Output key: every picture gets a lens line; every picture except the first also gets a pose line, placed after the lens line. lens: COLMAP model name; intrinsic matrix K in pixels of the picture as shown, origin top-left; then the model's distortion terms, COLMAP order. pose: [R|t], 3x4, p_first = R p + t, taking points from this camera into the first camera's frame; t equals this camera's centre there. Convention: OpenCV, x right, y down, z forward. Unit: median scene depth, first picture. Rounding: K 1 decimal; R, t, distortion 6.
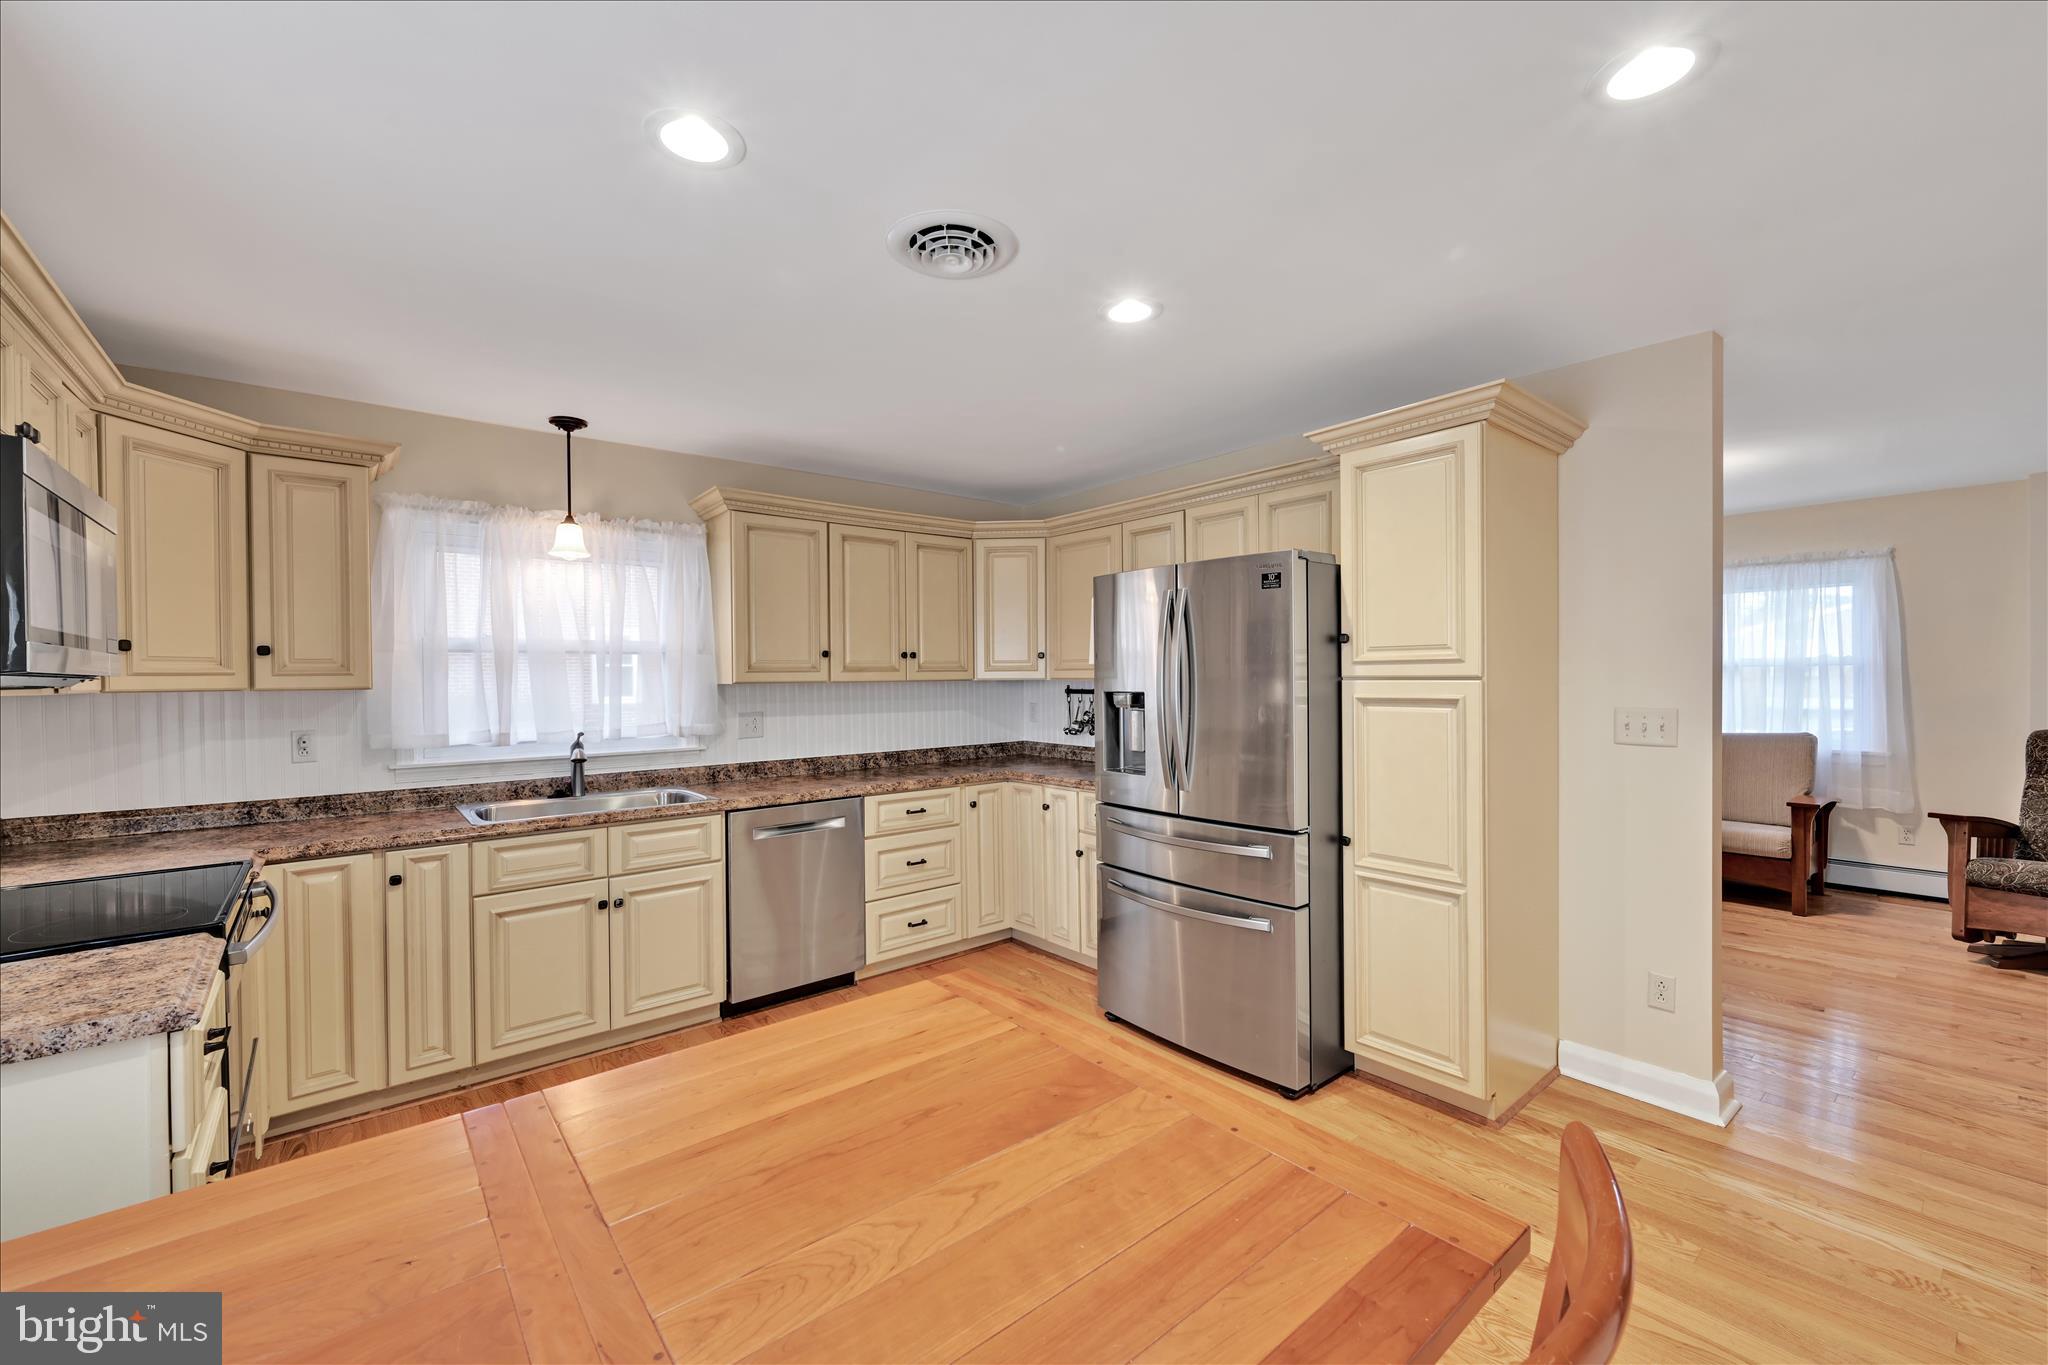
lens RADIAL K [[826.9, 0, 1024.0], [0, 826.9, 682.5], [0, 0, 1]] dist [-0.000091, 0.000077]
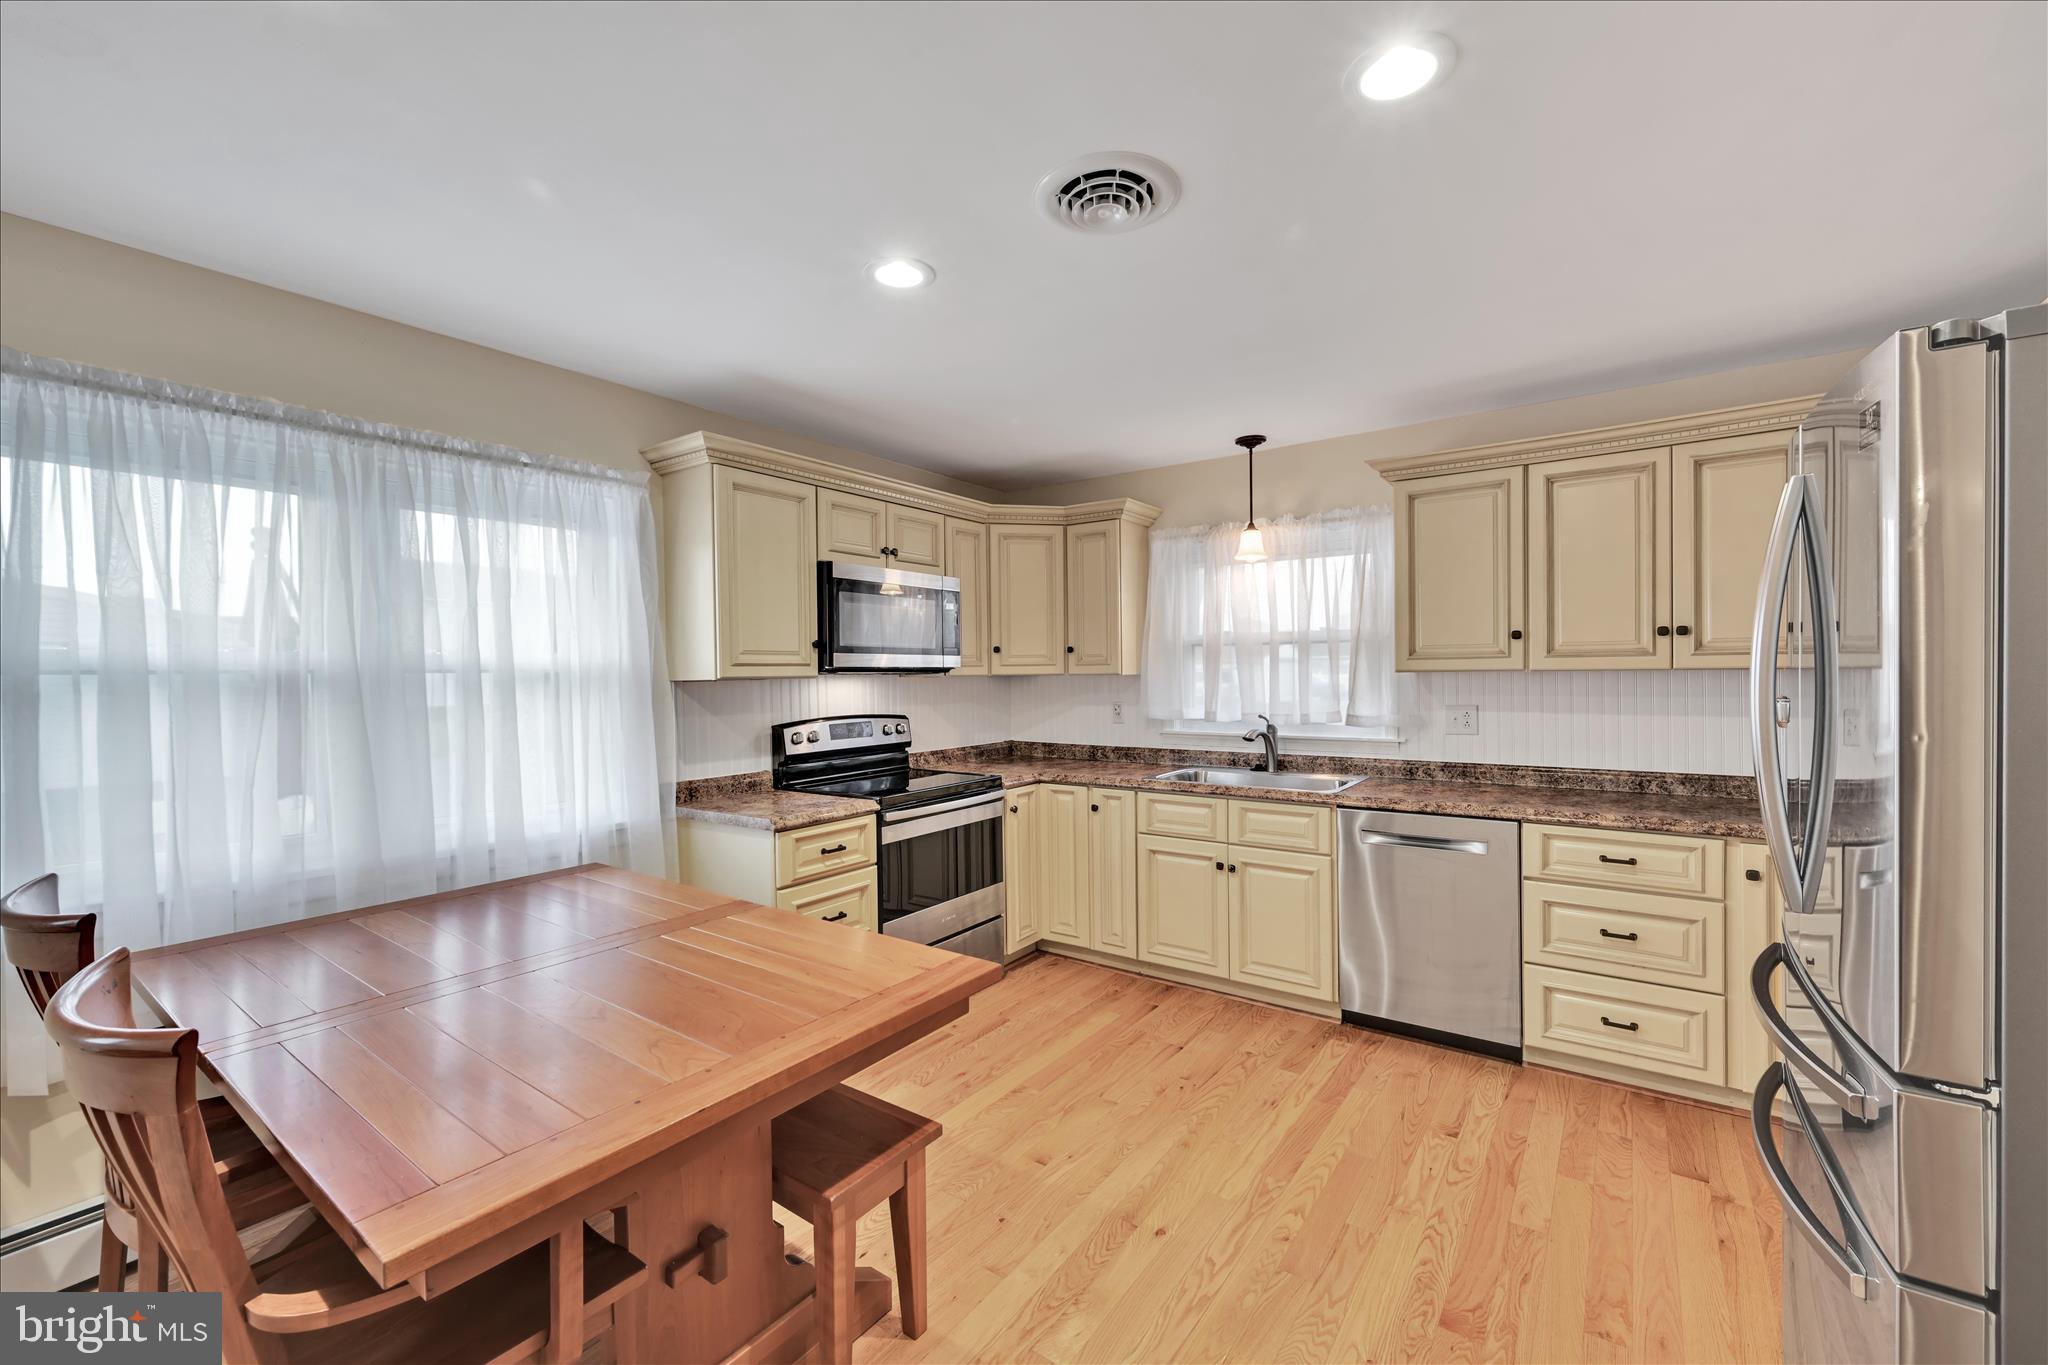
lens RADIAL K [[826.9, 0, 1024.0], [0, 826.9, 682.5], [0, 0, 1]] dist [-0.000091, 0.000077]
pose [[0.253158, 0.019427, -0.967230, 0.458461], [0.000746, 0.999794, 0.020277, -0.006319], [0.967425, -0.005855, 0.253092, 0.400088]]
